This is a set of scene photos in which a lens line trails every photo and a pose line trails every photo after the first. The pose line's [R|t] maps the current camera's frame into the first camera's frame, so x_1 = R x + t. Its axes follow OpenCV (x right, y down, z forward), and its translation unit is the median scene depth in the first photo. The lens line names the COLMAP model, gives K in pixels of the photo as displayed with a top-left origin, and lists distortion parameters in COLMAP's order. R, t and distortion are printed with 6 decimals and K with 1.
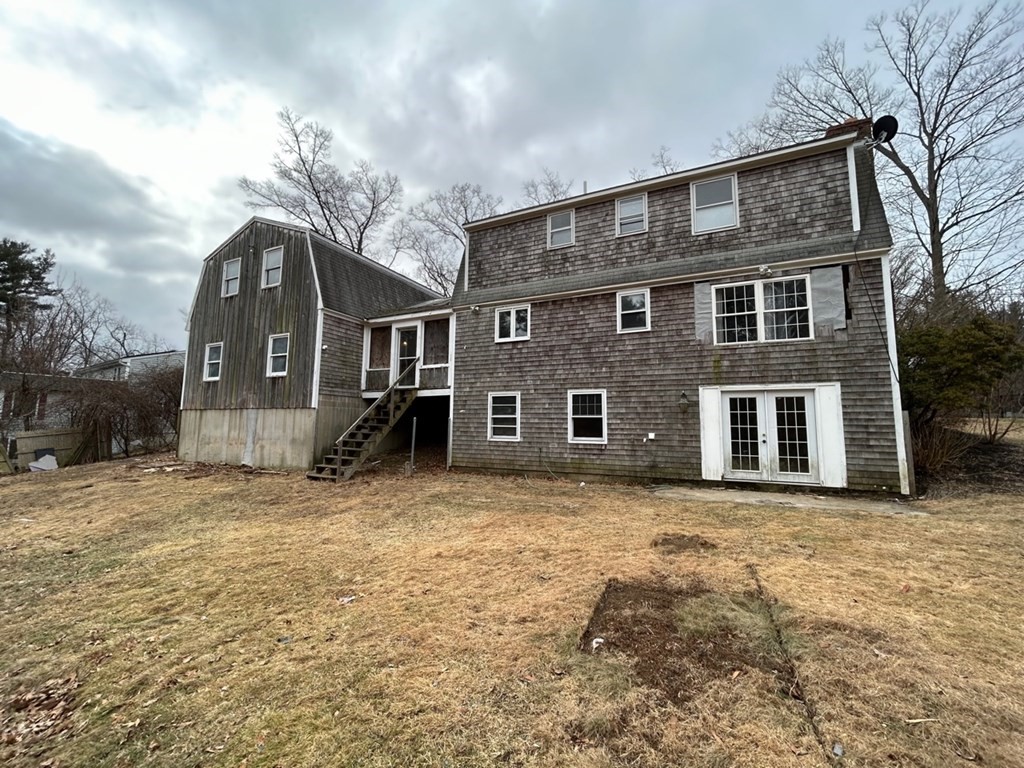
lens RADIAL K [[413.1, 0, 512.1], [0, 413.1, 385.6], [0, 0, 1]] dist [0.000946, 0.000344]
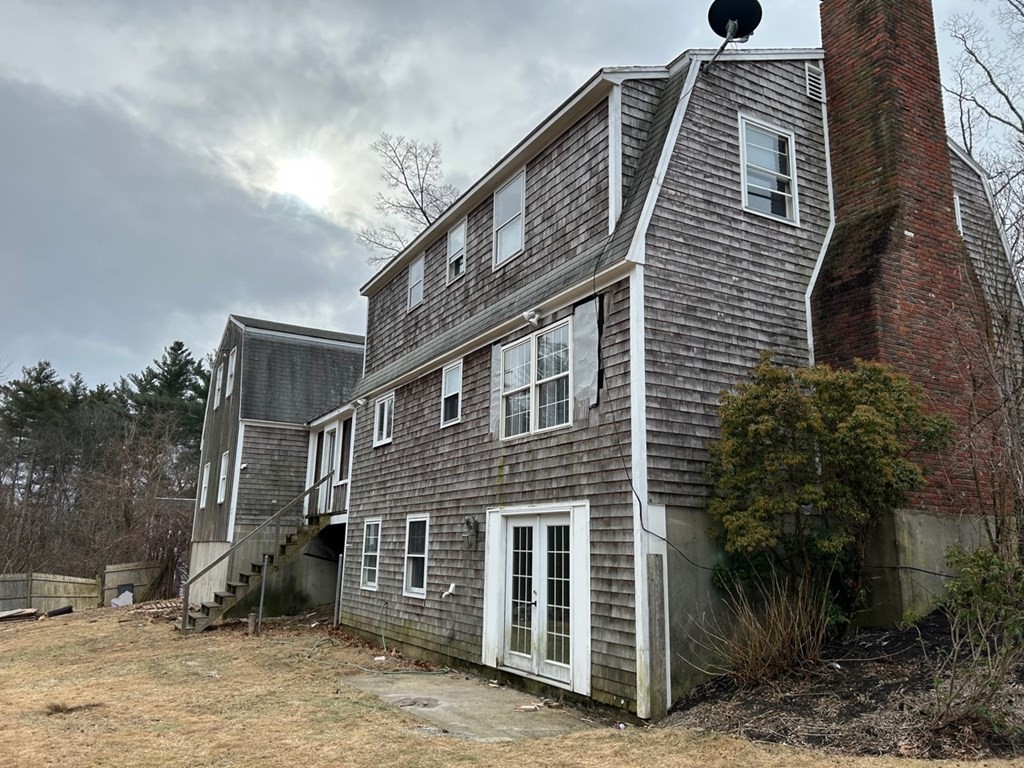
lens RADIAL K [[767.3, 0, 511.3], [0, 767.3, 378.2], [0, 0, 1]] dist [0.054111, -0.006060]
pose [[0.809476, -0.122106, -0.574316, 1.256696], [0.045564, 0.988251, -0.145892, -0.022911], [0.585382, 0.091928, 0.805529, 0.066107]]
